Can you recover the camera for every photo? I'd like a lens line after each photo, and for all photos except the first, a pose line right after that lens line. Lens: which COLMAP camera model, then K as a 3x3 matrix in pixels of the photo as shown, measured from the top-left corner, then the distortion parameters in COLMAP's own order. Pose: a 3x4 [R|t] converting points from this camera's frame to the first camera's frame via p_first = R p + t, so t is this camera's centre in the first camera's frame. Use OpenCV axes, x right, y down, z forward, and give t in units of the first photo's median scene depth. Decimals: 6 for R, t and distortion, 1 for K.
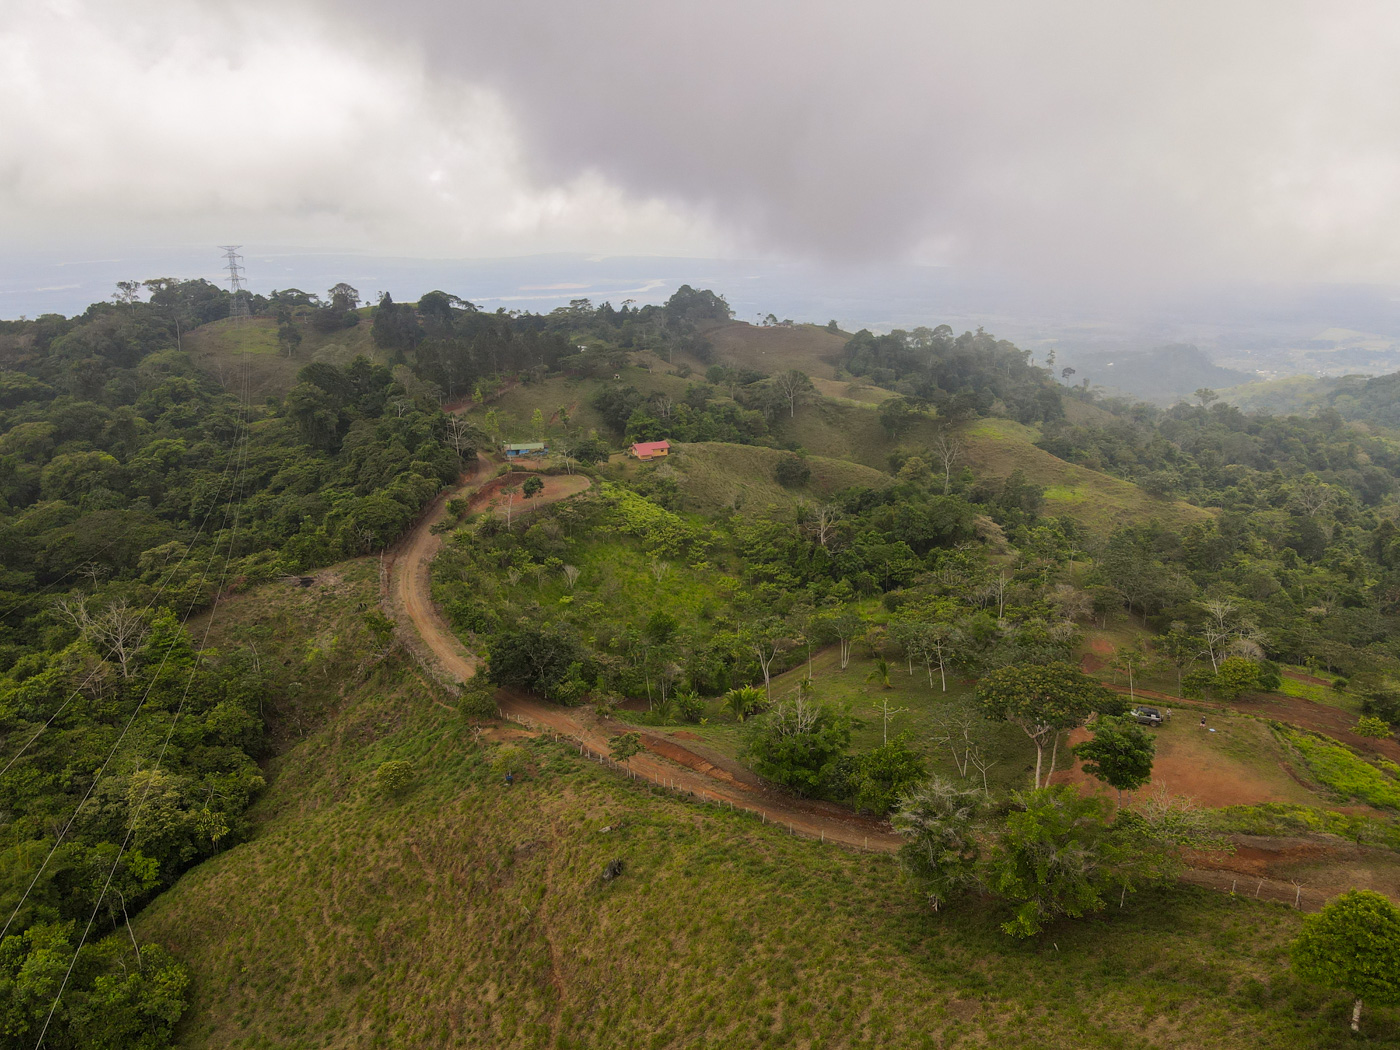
lens RADIAL K [[1031.2, 0, 700.0], [0, 1031.2, 525.0], [0, 0, 1]] dist [-0.000626, 0.033210]
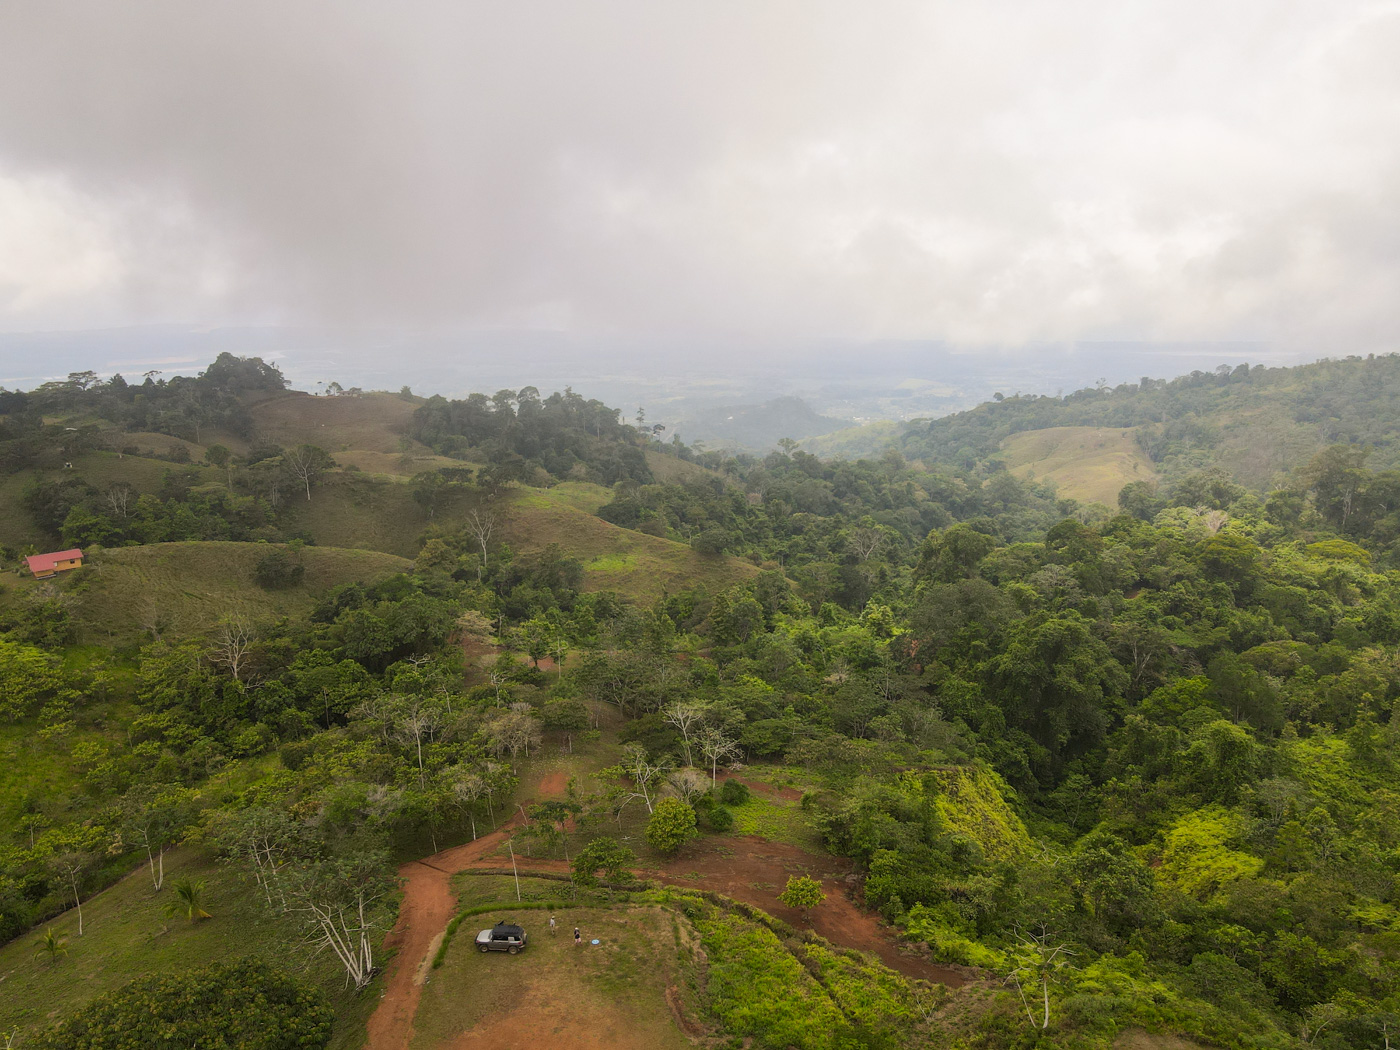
lens RADIAL K [[1031.2, 0, 700.0], [0, 1031.2, 525.0], [0, 0, 1]] dist [-0.000626, 0.033210]
pose [[0.942730, -0.081316, 0.323493, 0.079712], [0.101055, 0.993878, -0.044666, -0.009441], [-0.317881, 0.074799, 0.945176, 0.066422]]
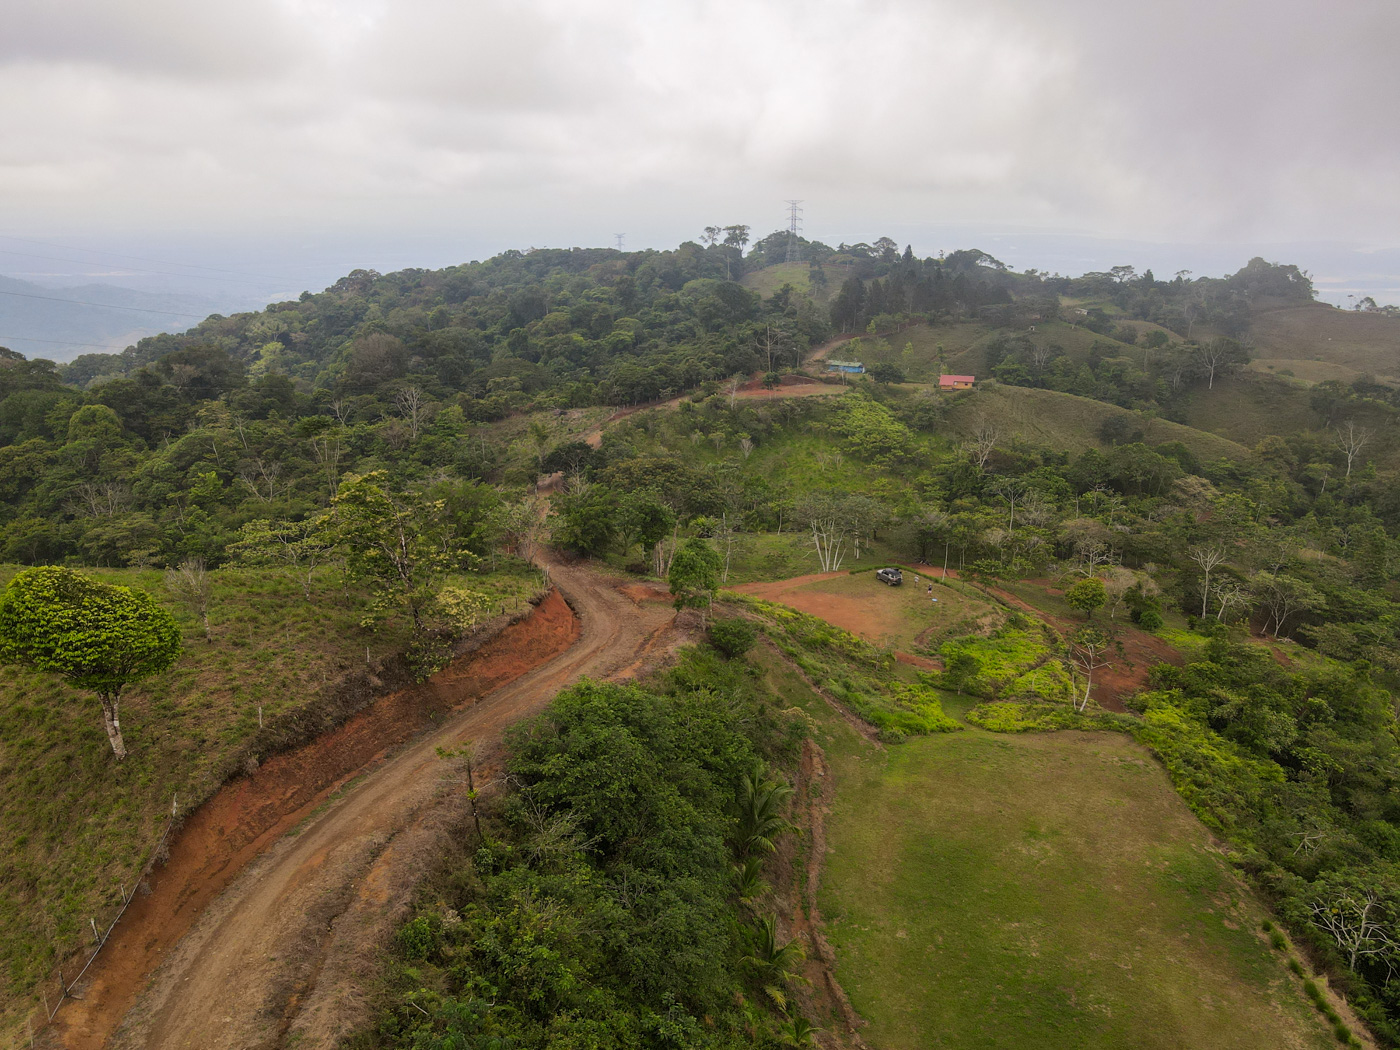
lens RADIAL K [[1031.2, 0, 700.0], [0, 1031.2, 525.0], [0, 0, 1]] dist [-0.000626, 0.033210]
pose [[0.786401, 0.201466, -0.583939, 0.201209], [-0.192381, 0.978183, 0.078403, 0.019477], [0.586995, 0.050682, 0.808003, 0.001493]]
